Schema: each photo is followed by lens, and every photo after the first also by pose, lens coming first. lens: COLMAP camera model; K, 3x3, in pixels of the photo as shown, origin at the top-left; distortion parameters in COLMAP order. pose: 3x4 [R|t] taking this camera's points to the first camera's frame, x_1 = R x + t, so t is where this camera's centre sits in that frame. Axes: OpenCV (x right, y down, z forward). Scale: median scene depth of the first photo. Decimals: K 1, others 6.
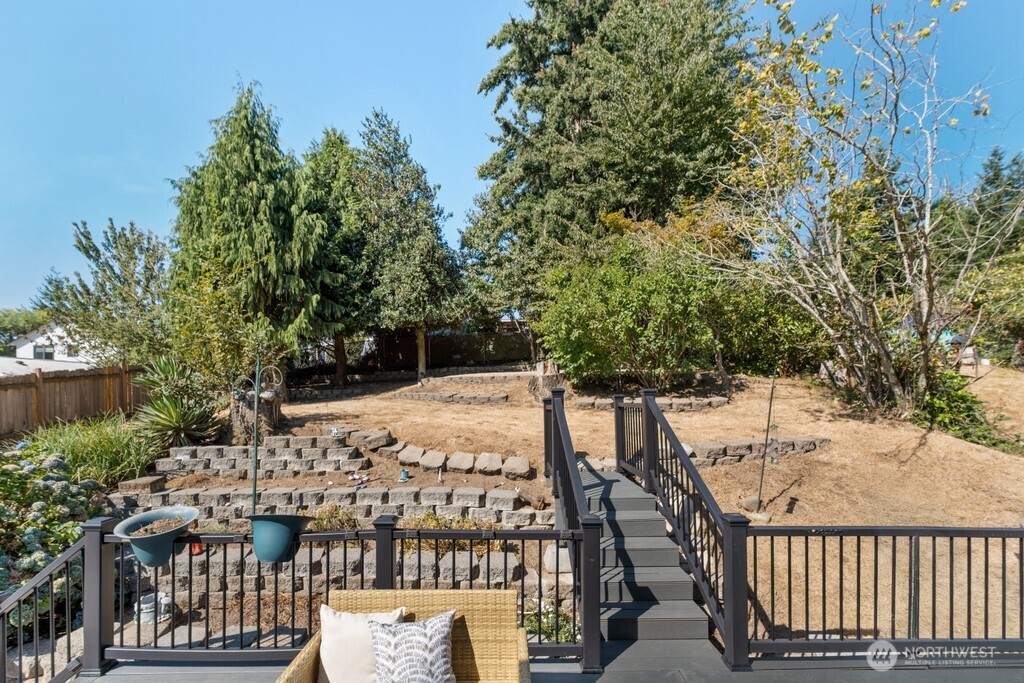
lens RADIAL K [[461.9, 0, 519.8], [0, 461.9, 381.7], [0, 0, 1]] dist [-0.014845, 0.006852]
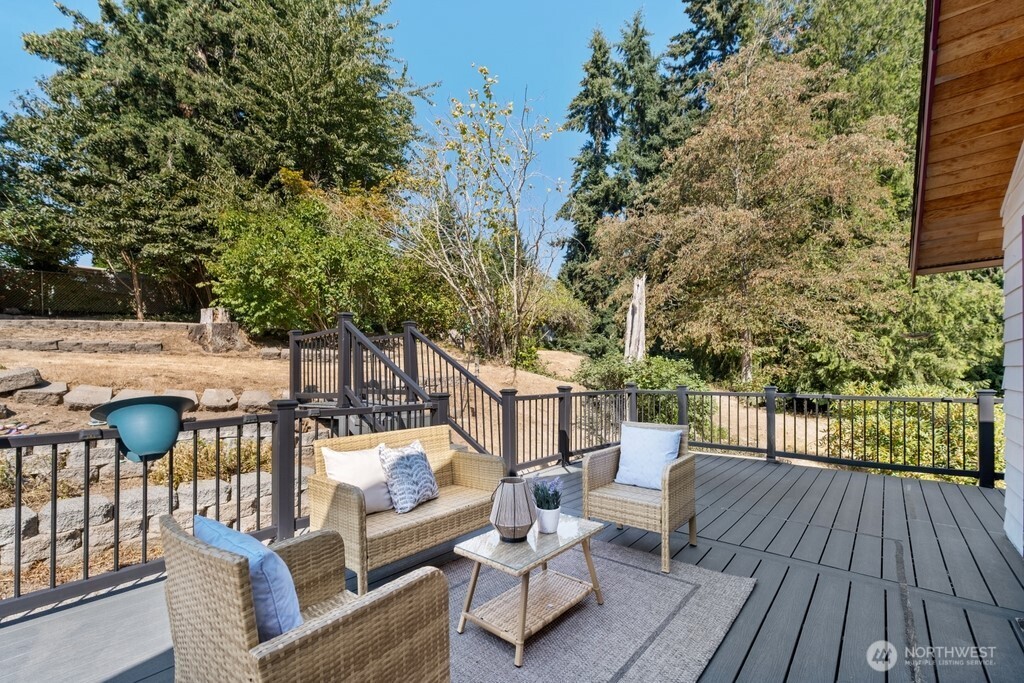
lens RADIAL K [[461.9, 0, 503.1], [0, 461.9, 371.7], [0, 0, 1]] dist [-0.014845, 0.006852]
pose [[0.636582, 0.015778, 0.771048, -0.276376], [-0.008860, 0.999874, -0.013146, 0.087325], [-0.771158, 0.001537, 0.636641, -0.008183]]
